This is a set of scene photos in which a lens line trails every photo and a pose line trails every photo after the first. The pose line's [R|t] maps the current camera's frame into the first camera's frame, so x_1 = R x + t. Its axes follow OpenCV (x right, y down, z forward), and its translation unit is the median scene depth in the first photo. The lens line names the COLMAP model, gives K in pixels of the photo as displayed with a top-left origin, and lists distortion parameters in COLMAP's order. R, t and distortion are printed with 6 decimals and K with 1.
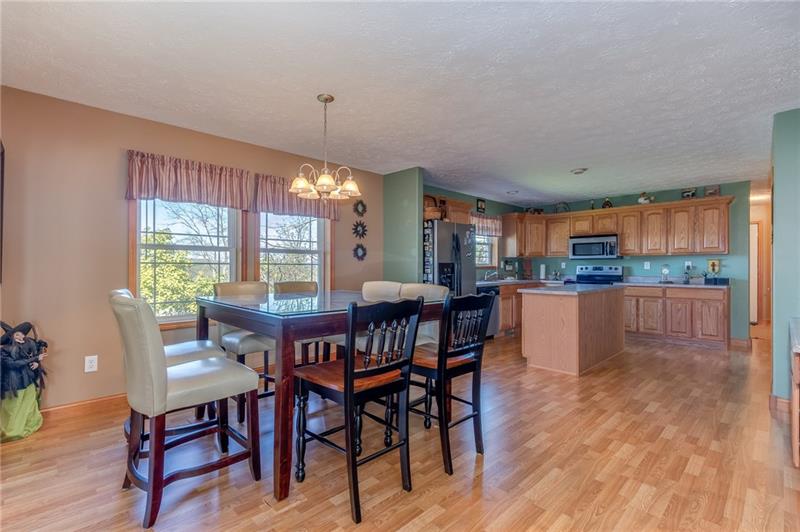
lens RADIAL K [[369.3, 0, 395.8], [0, 369.3, 263.2], [0, 0, 1]] dist [-0.000845, 0.000001]
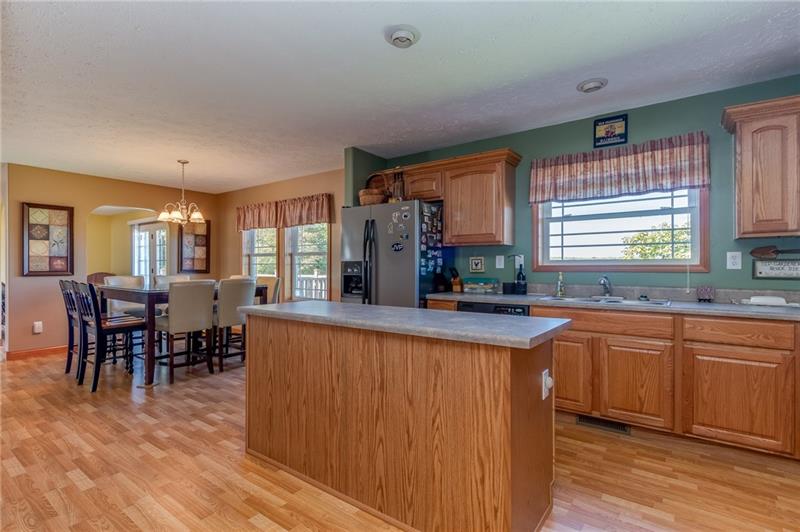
lens RADIAL K [[398.1, 0, 378.9], [0, 398.1, 263.5], [0, 0, 1]] dist [-0.001015, -0.000098]
pose [[0.140045, -0.007832, -0.990114, 0.748362], [0.009296, 0.999935, -0.006595, 0.007597], [0.990101, -0.008280, 0.140109, 0.726100]]
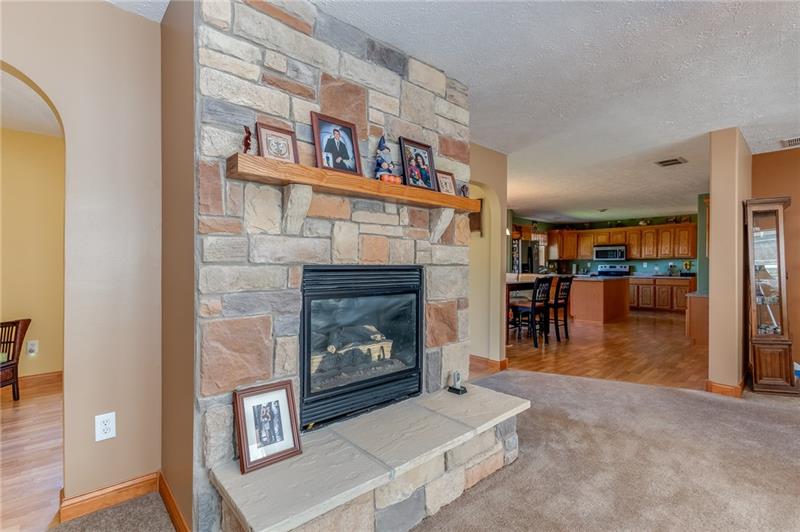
lens RADIAL K [[369.3, 0, 396.5], [0, 369.3, 265.4], [0, 0, 1]] dist [-0.000845, 0.000001]
pose [[0.999718, -0.000742, -0.023723, -0.335652], [0.000946, 0.999963, 0.008586, -0.006204], [0.023716, -0.008606, 0.999682, -0.590694]]
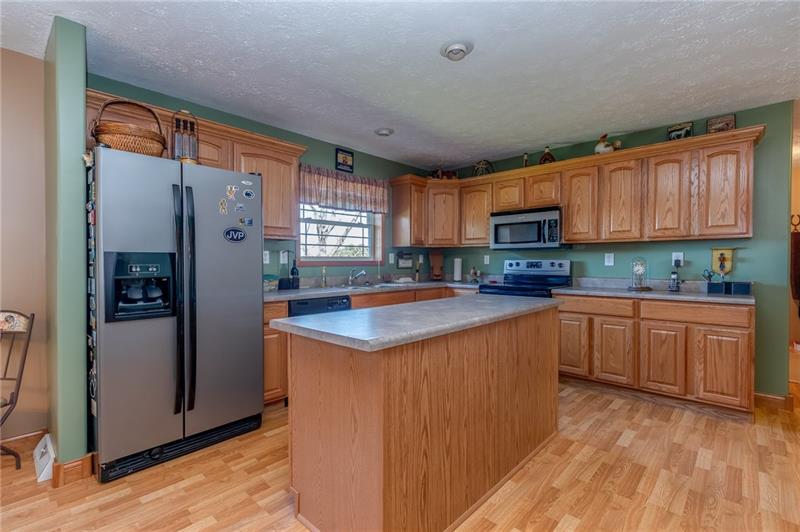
lens RADIAL K [[369.3, 0, 398.6], [0, 369.3, 262.8], [0, 0, 1]] dist [-0.000845, 0.000001]
pose [[0.998569, -0.000370, 0.053476, 0.319404], [-0.000294, 0.999923, 0.012416, 0.004352], [-0.053476, -0.012414, 0.998492, 0.436989]]
